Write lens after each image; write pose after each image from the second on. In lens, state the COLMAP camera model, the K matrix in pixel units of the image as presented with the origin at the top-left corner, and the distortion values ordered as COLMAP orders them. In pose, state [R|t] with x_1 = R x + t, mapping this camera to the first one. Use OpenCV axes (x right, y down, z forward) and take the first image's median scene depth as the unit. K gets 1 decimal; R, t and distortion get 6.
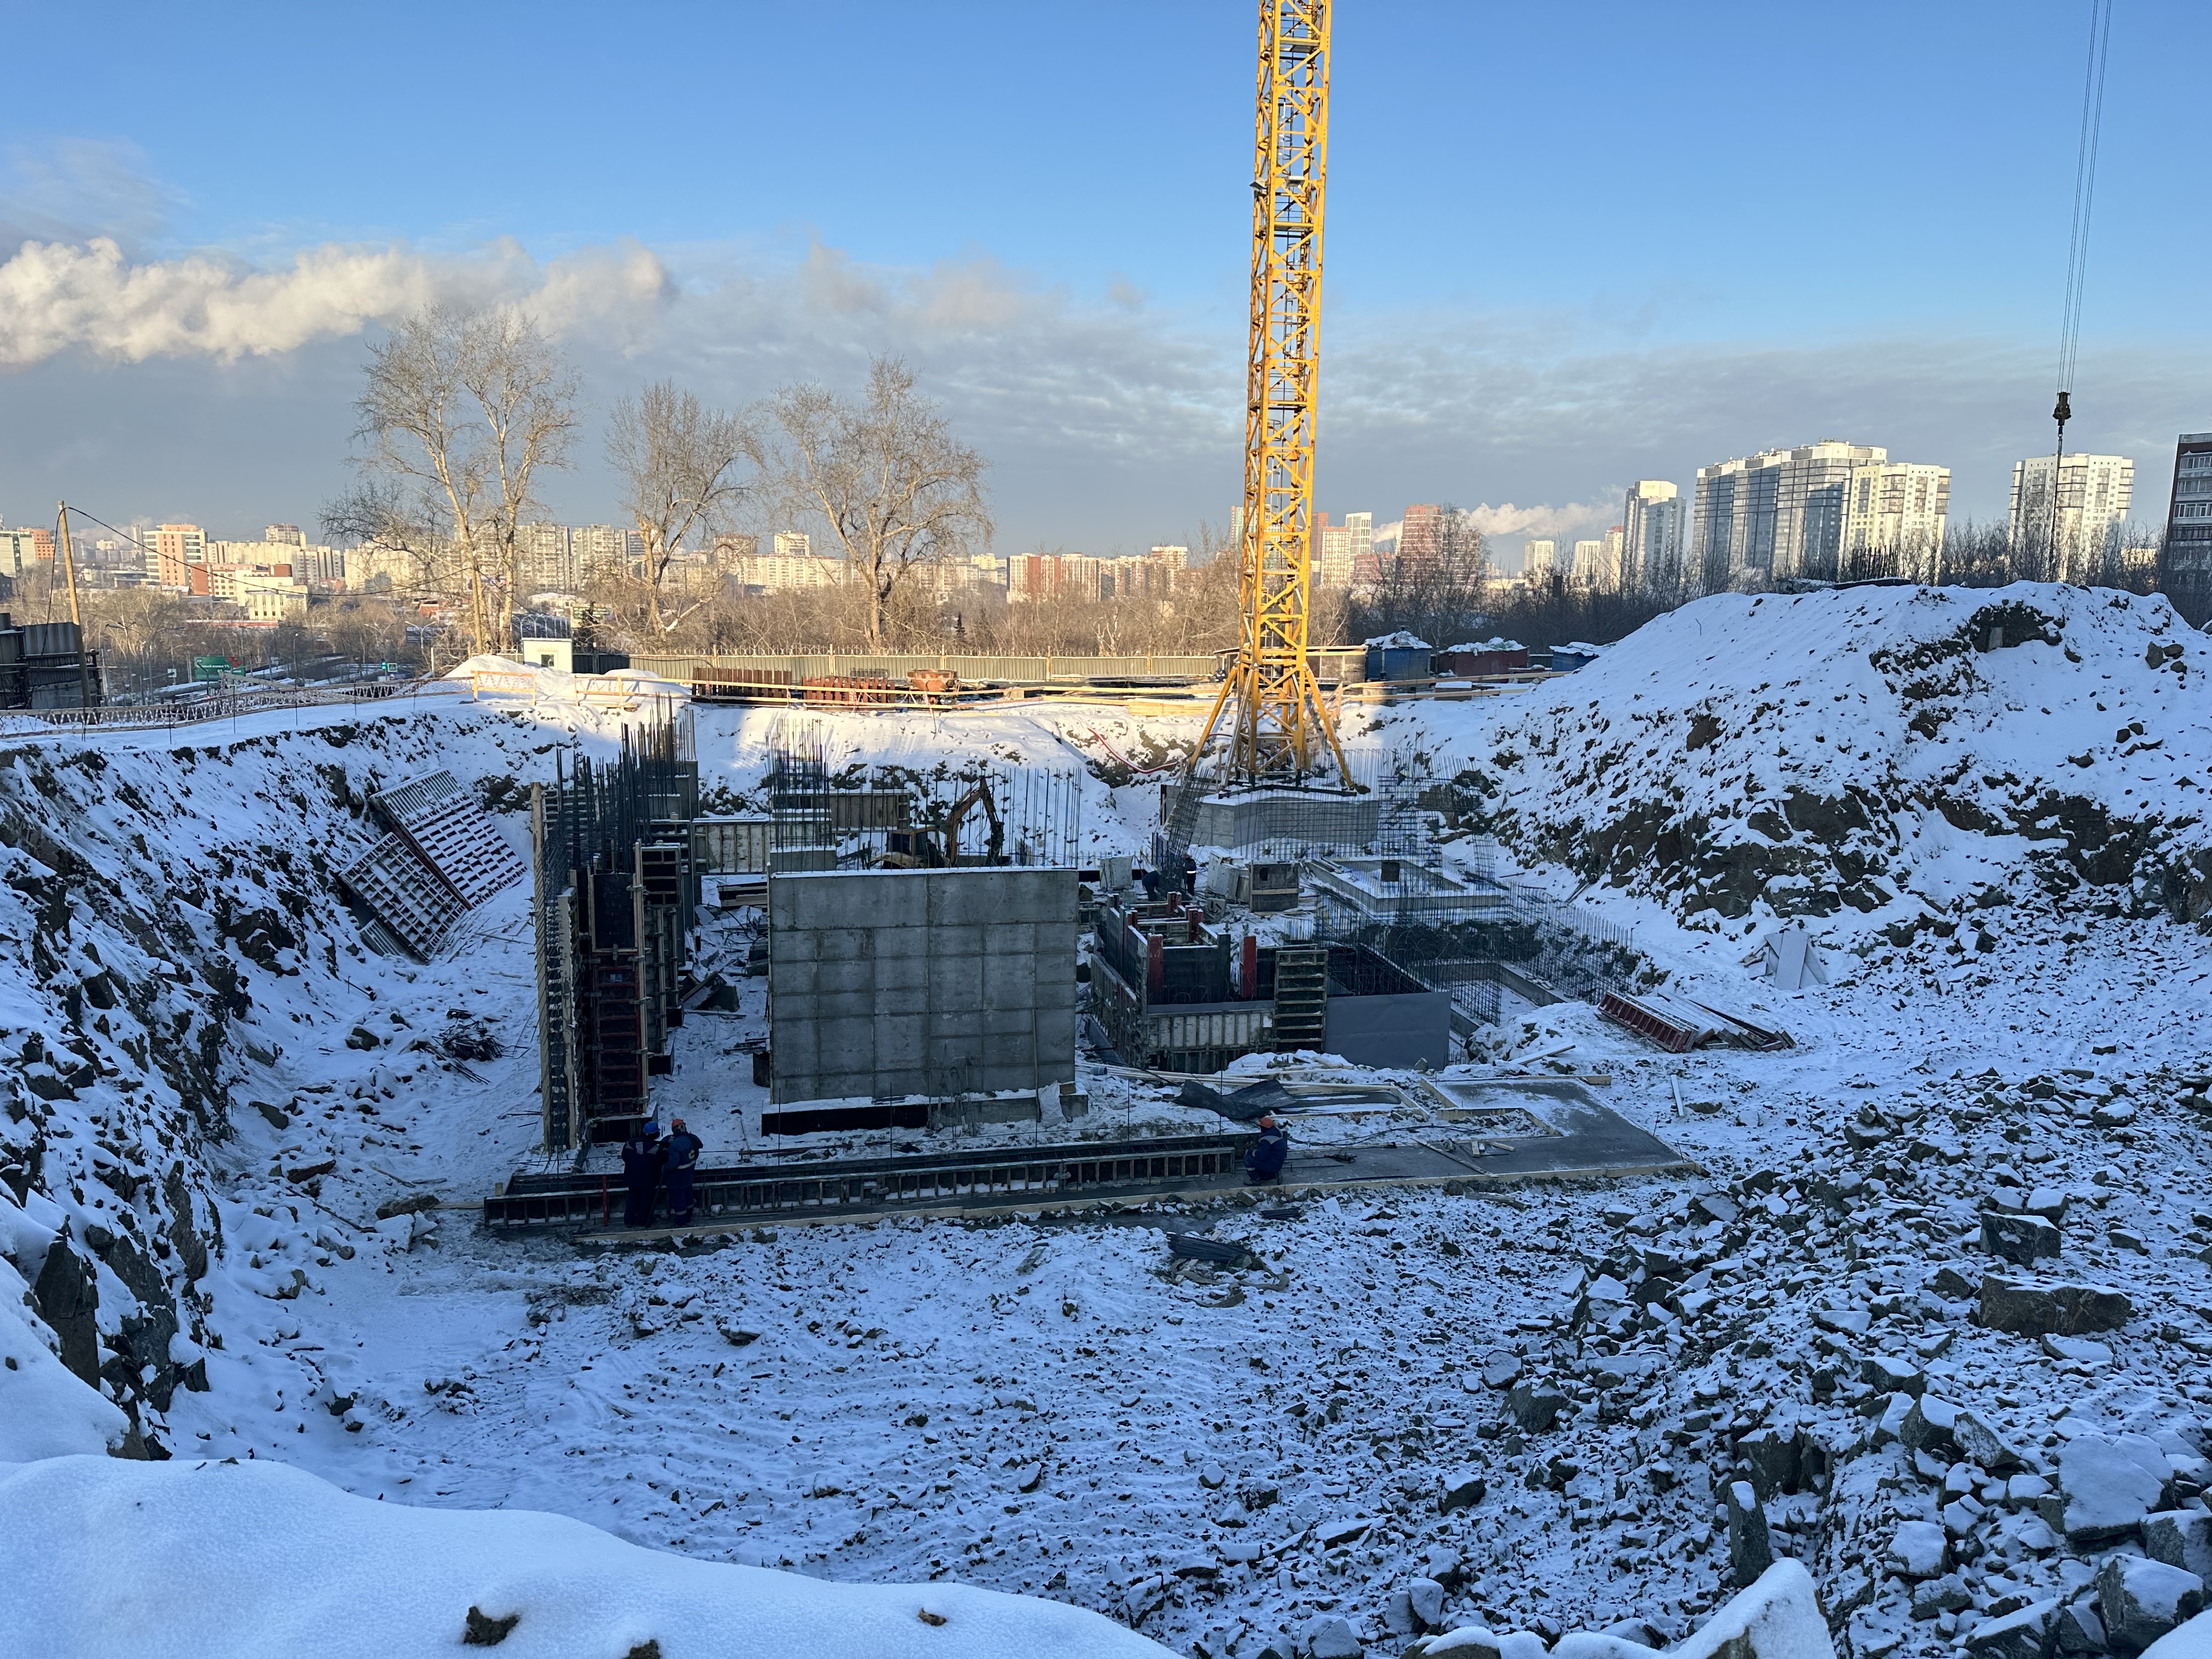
lens RADIAL K [[1737.6, 0, 1095.4], [0, 1737.6, 836.1], [0, 0, 1]] dist [-0.004299, -0.012059]
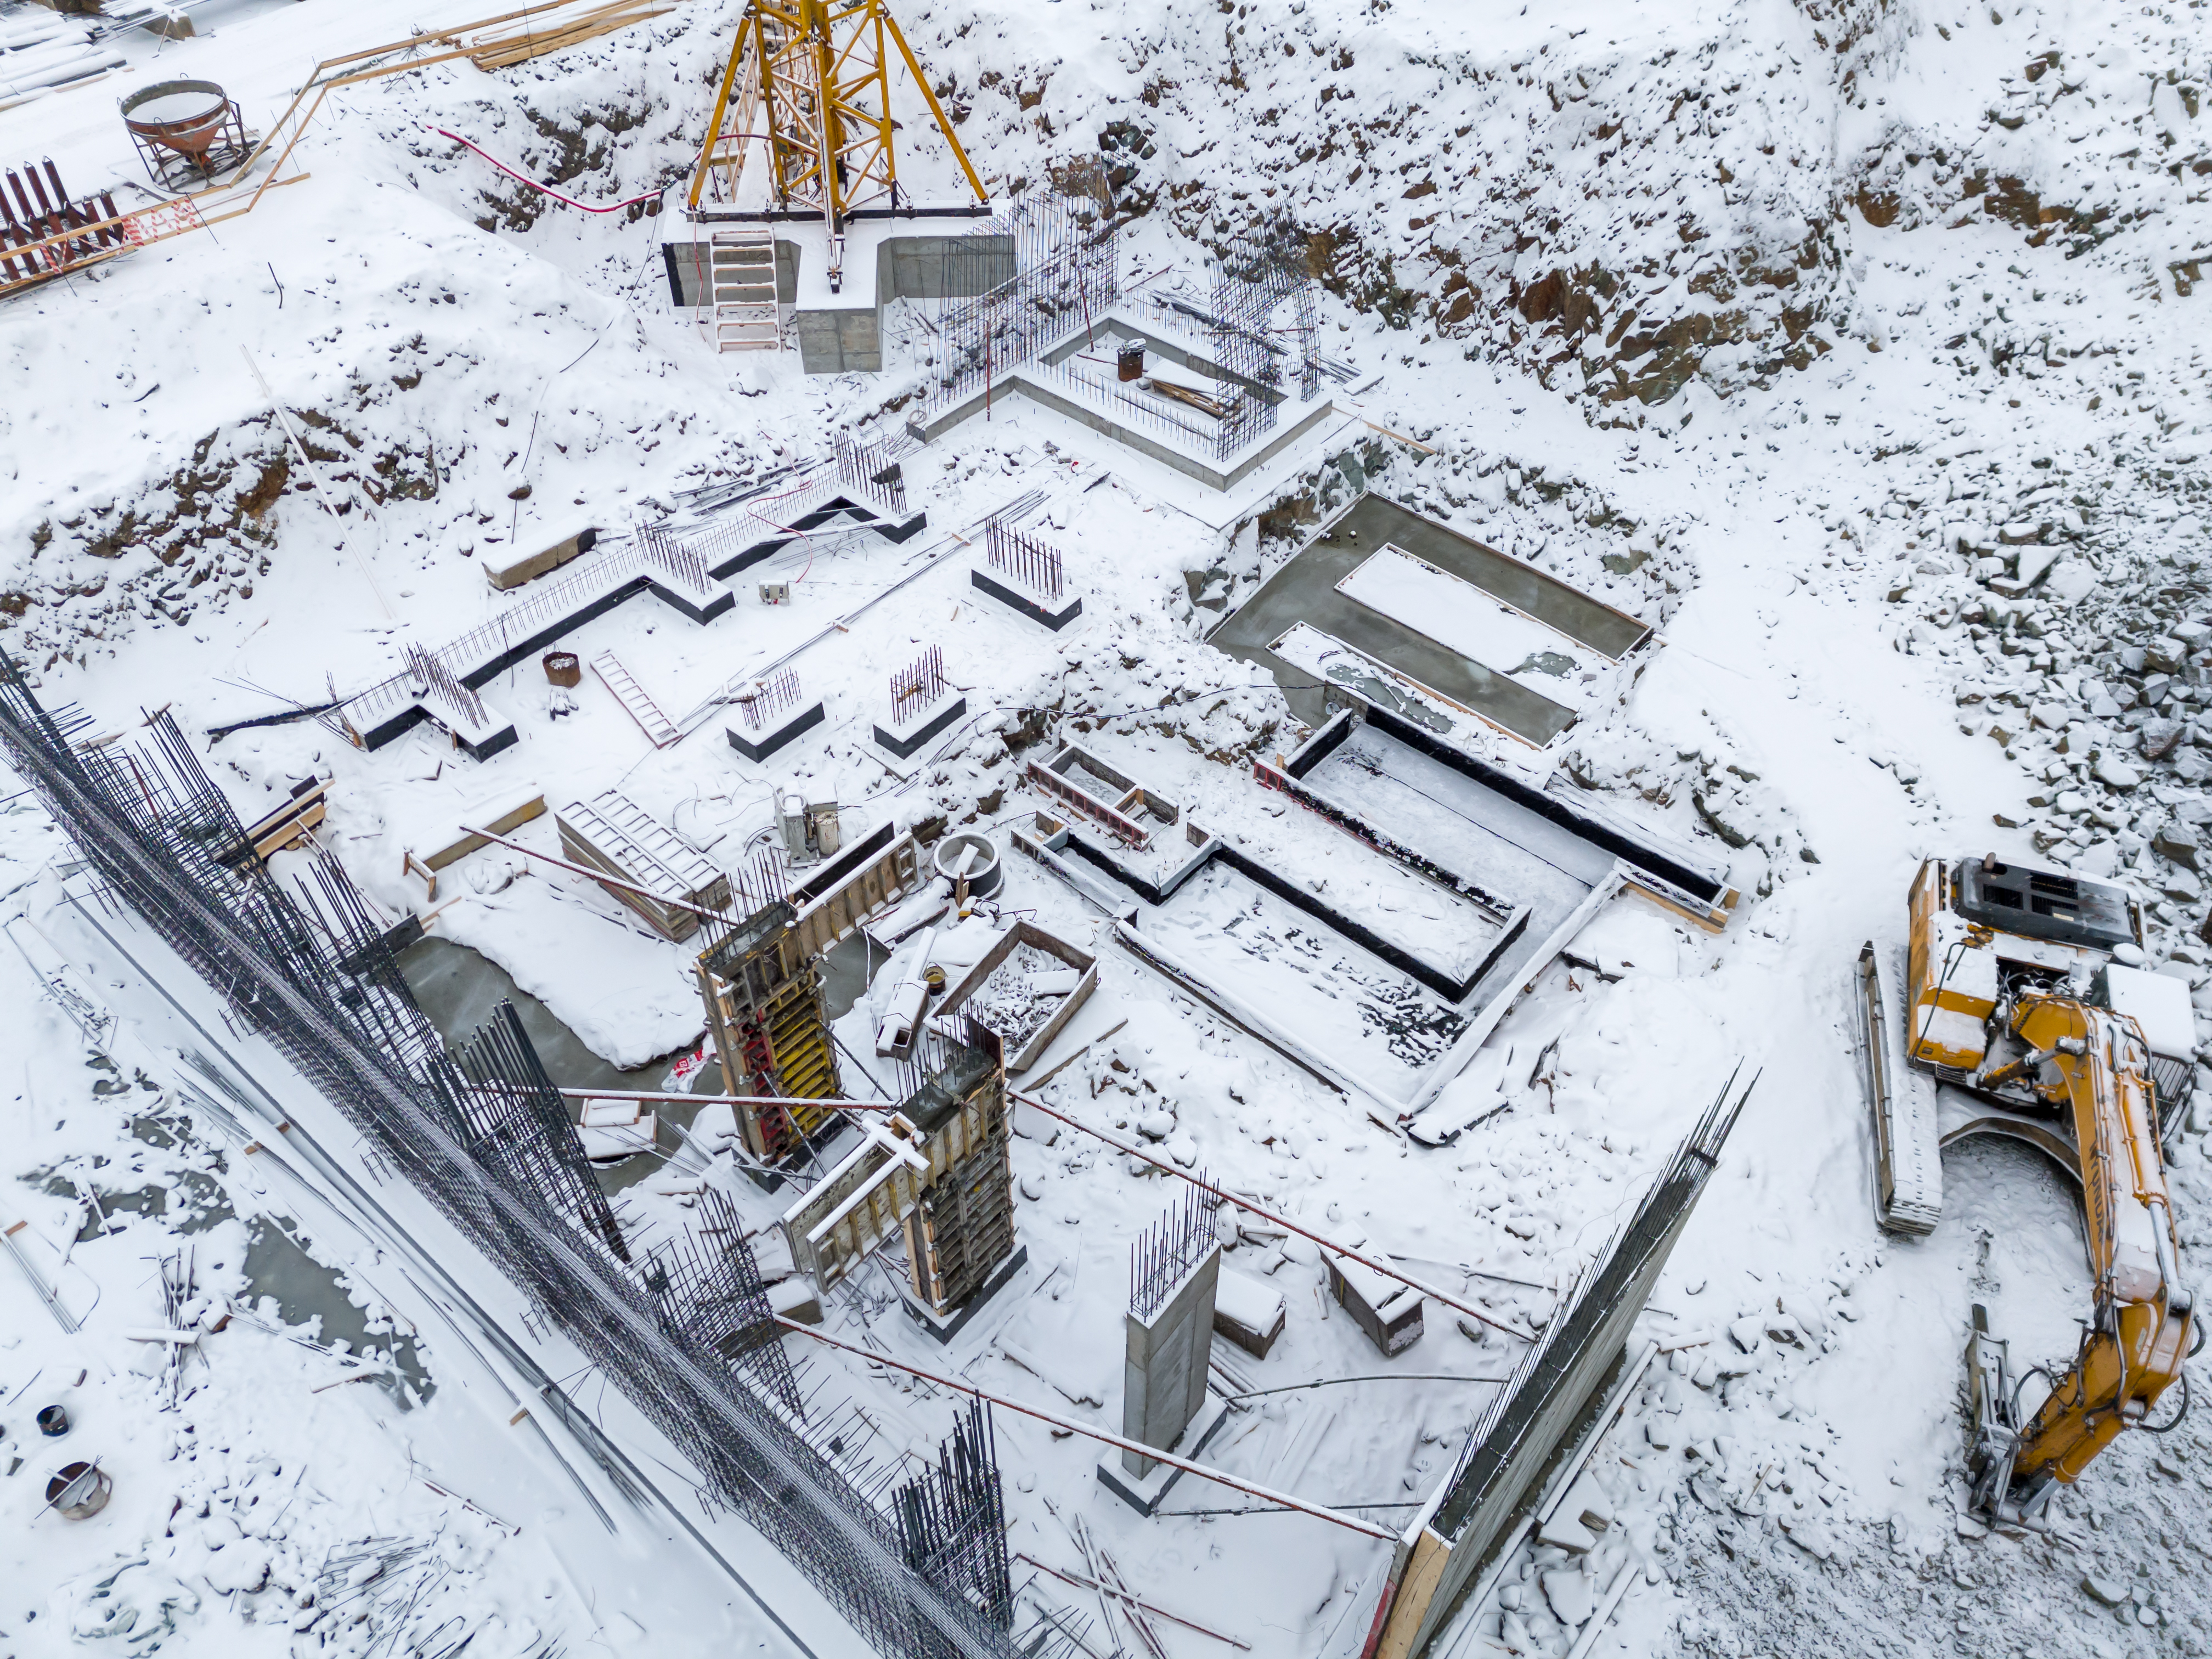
lens RADIAL K [[1625.2, 0, 1106.0], [0, 1625.2, 829.5], [0, 0, 1]] dist [0.099104, -0.087807]
pose [[0.748184, -0.492217, 0.444908, -0.274667], [0.070165, 0.725492, 0.684644, -0.356275], [-0.659771, -0.481023, 0.577338, 0.611592]]
